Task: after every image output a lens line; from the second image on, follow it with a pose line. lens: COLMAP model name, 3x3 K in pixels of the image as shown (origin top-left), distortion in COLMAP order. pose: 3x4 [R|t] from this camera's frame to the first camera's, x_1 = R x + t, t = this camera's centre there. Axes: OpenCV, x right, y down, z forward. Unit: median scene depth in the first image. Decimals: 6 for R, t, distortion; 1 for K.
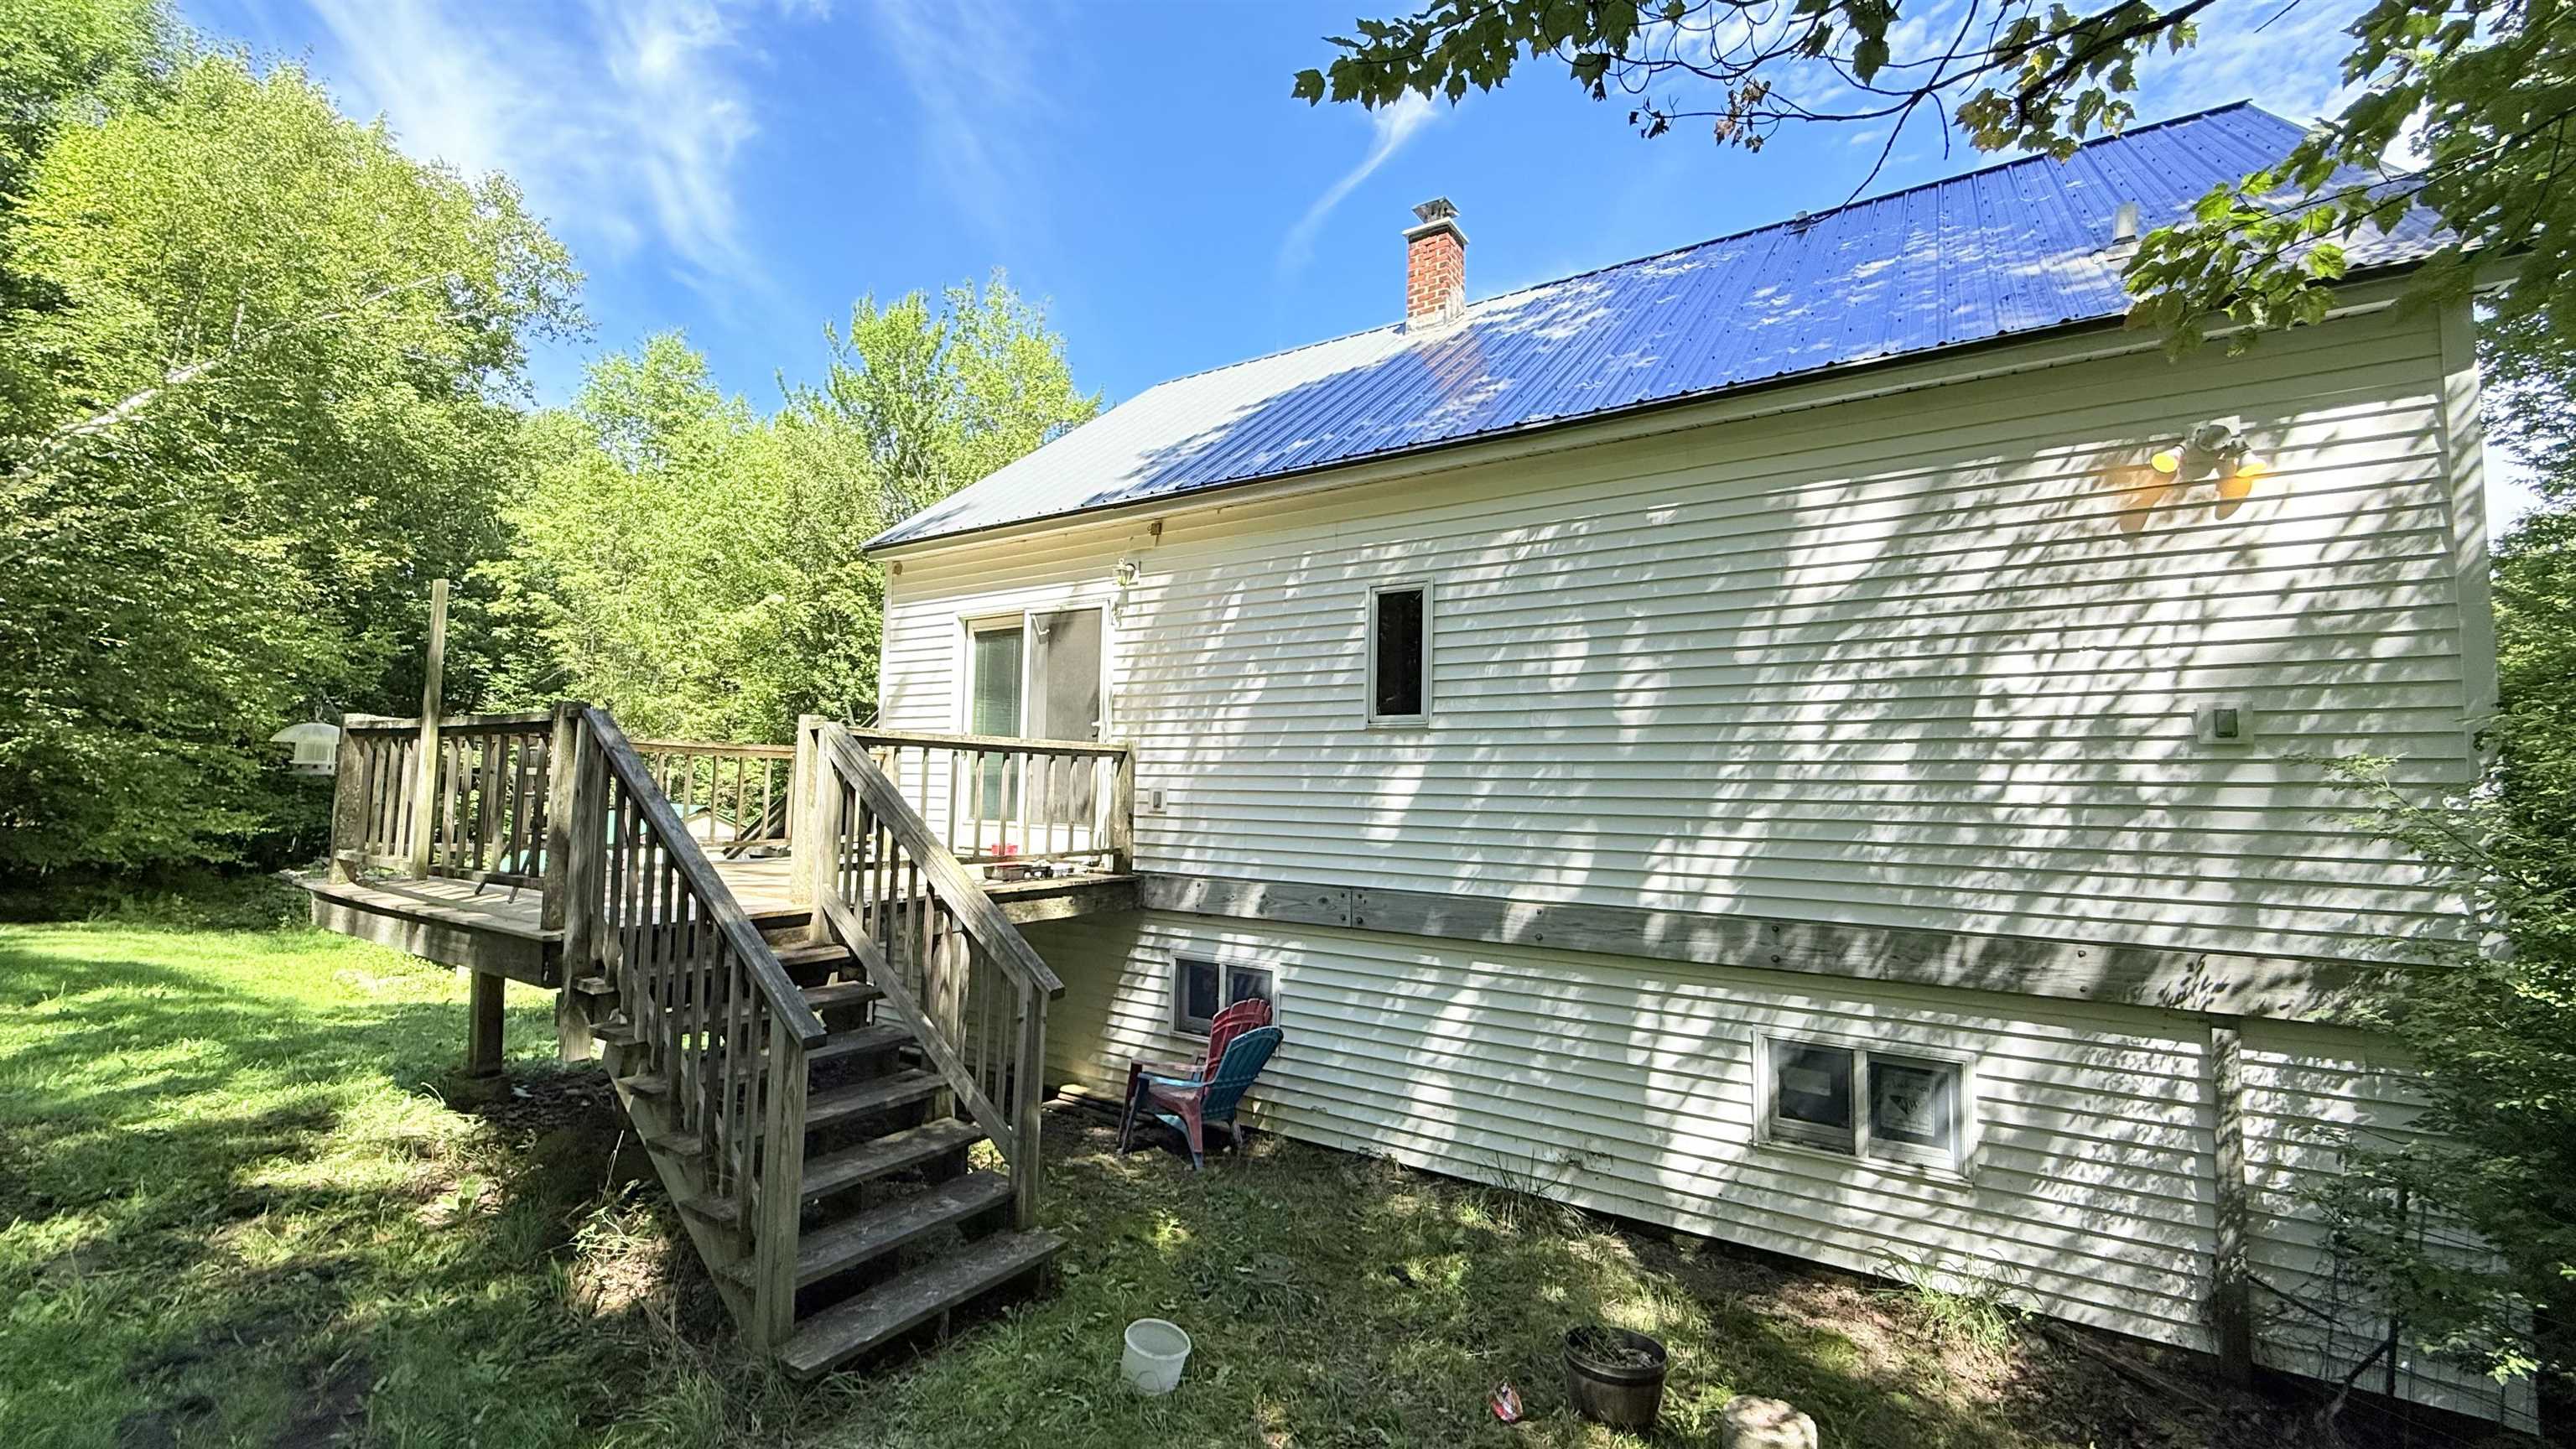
lens RADIAL K [[1020.9, 0, 1286.0], [0, 1020.9, 709.9], [0, 0, 1]] dist [-0.000687, -0.000159]
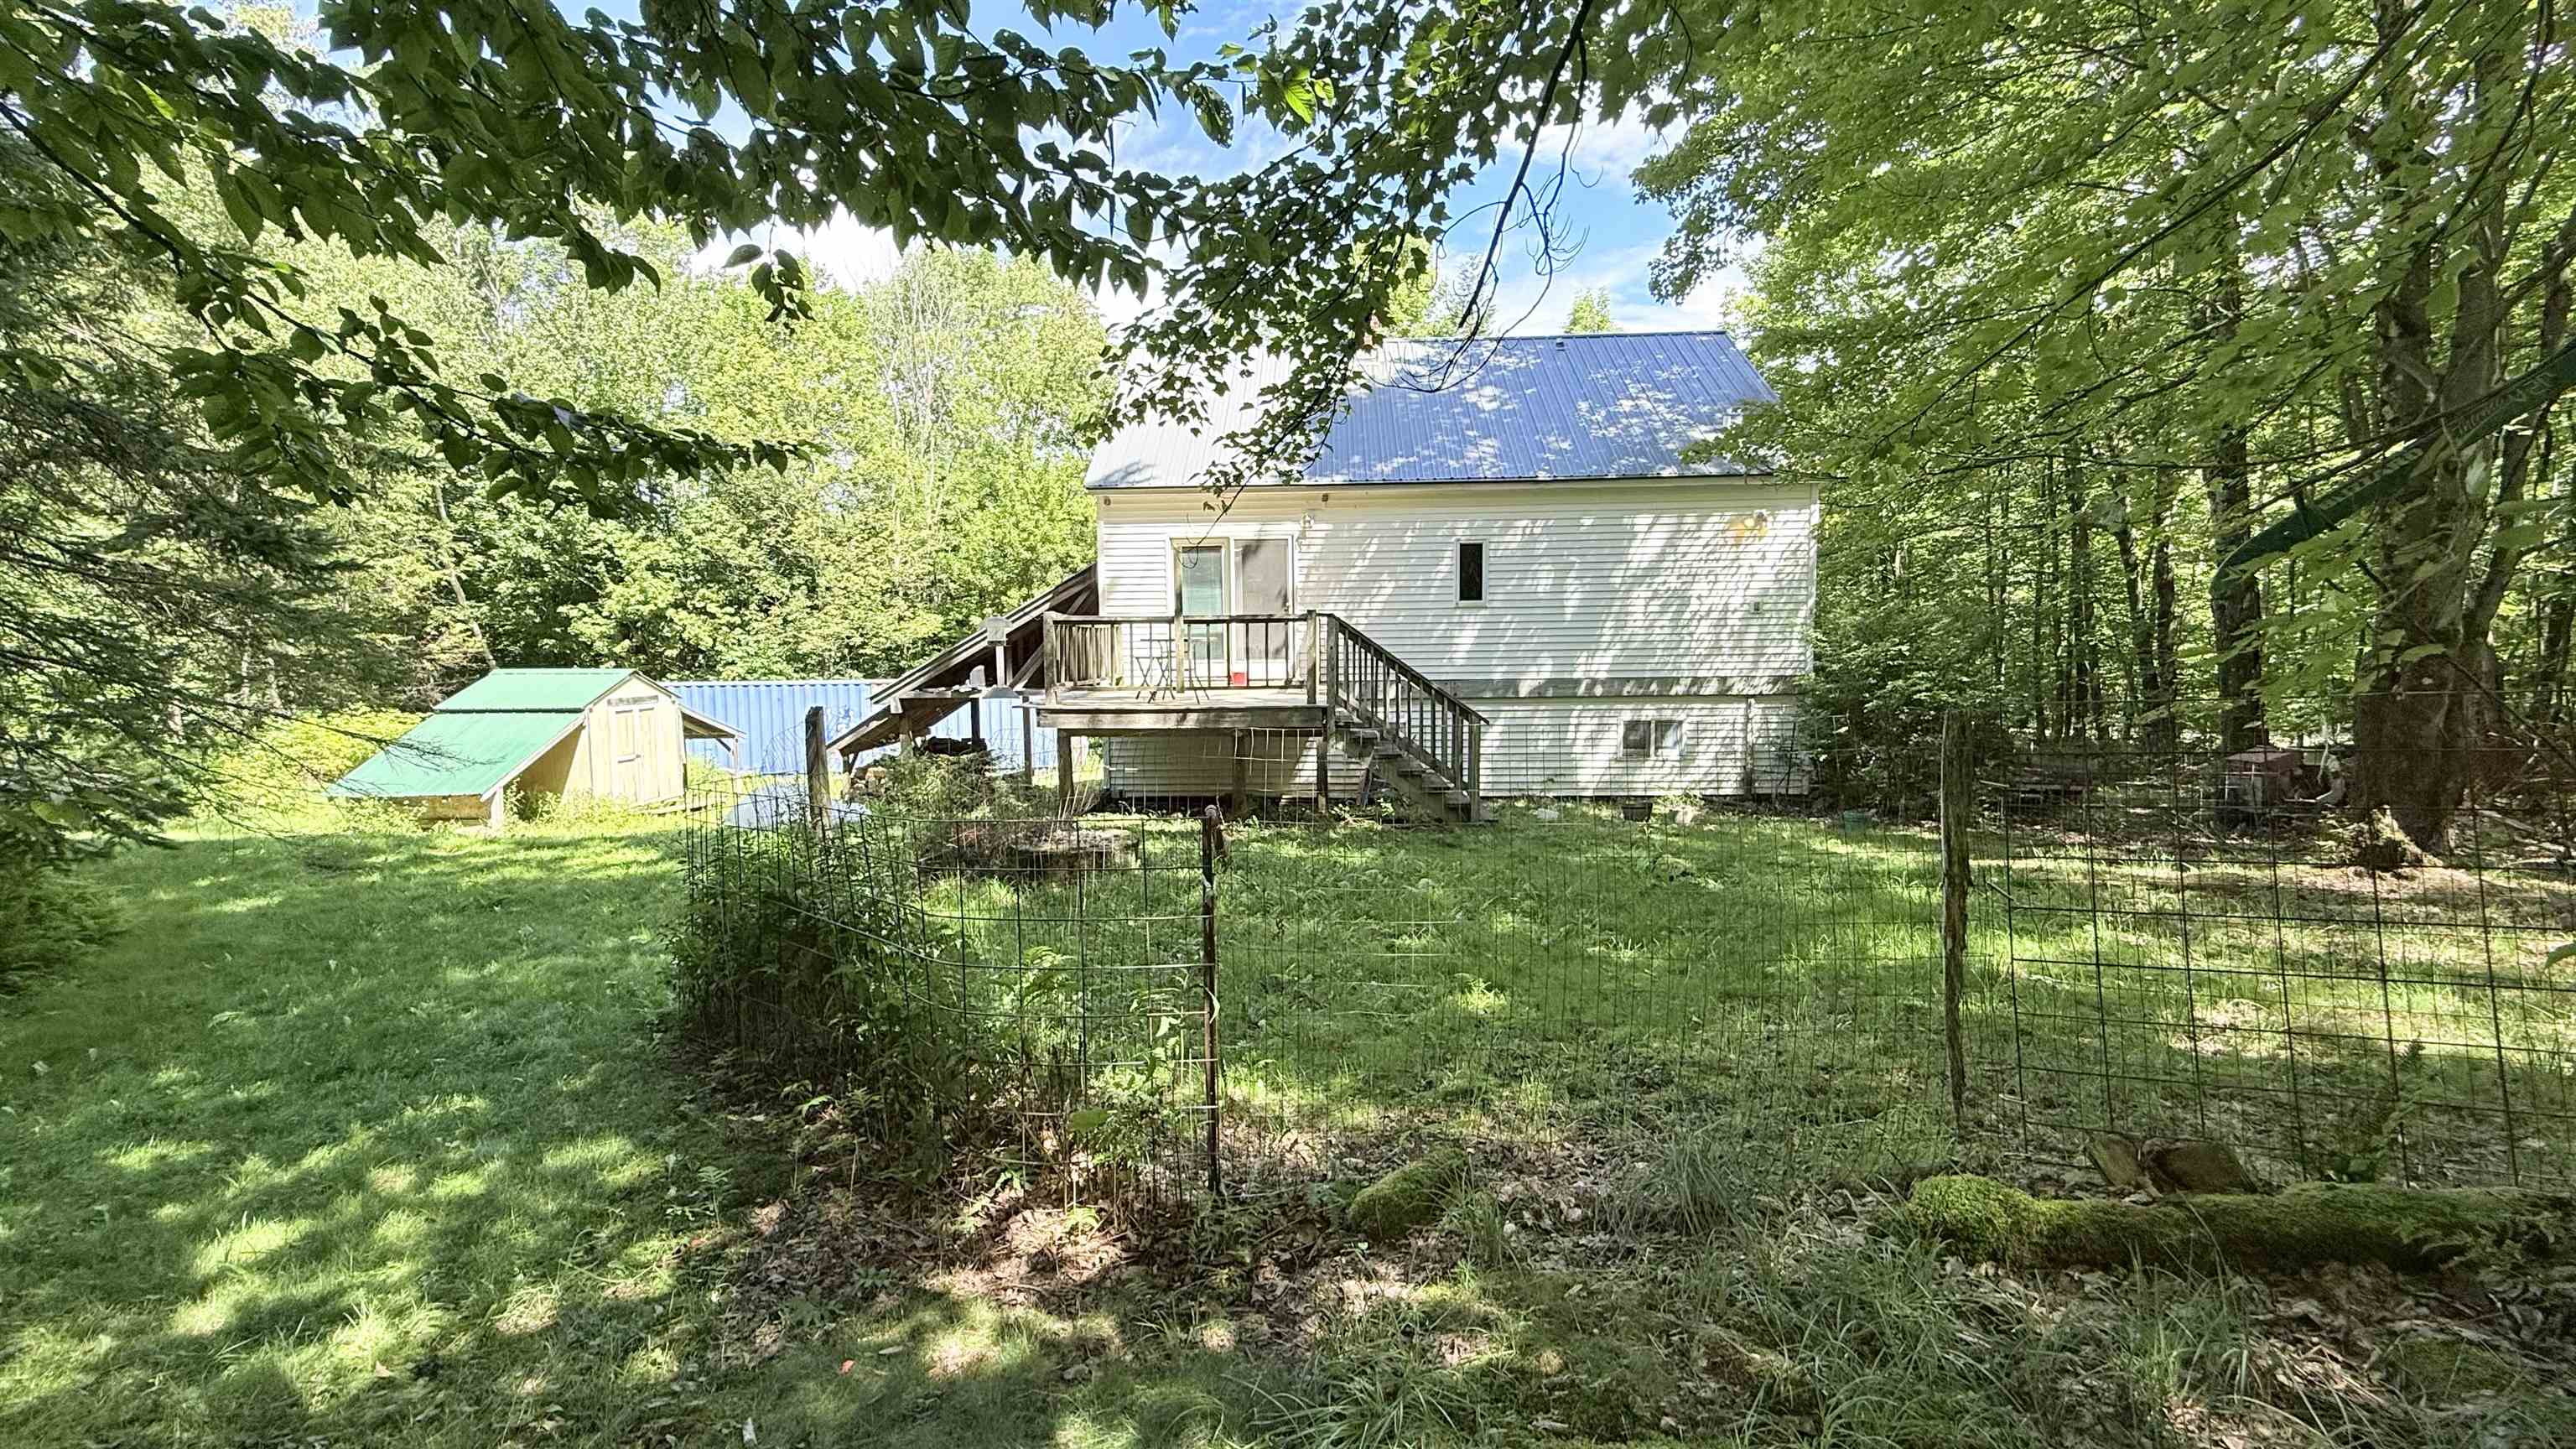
lens RADIAL K [[1020.9, 0, 1288.8], [0, 1020.9, 724.4], [0, 0, 1]] dist [-0.000687, -0.000159]
pose [[0.870637, -0.068729, 0.487100, -1.635295], [-0.011624, 0.987041, 0.160046, -0.098502], [-0.491788, -0.145004, 0.858556, -0.917073]]
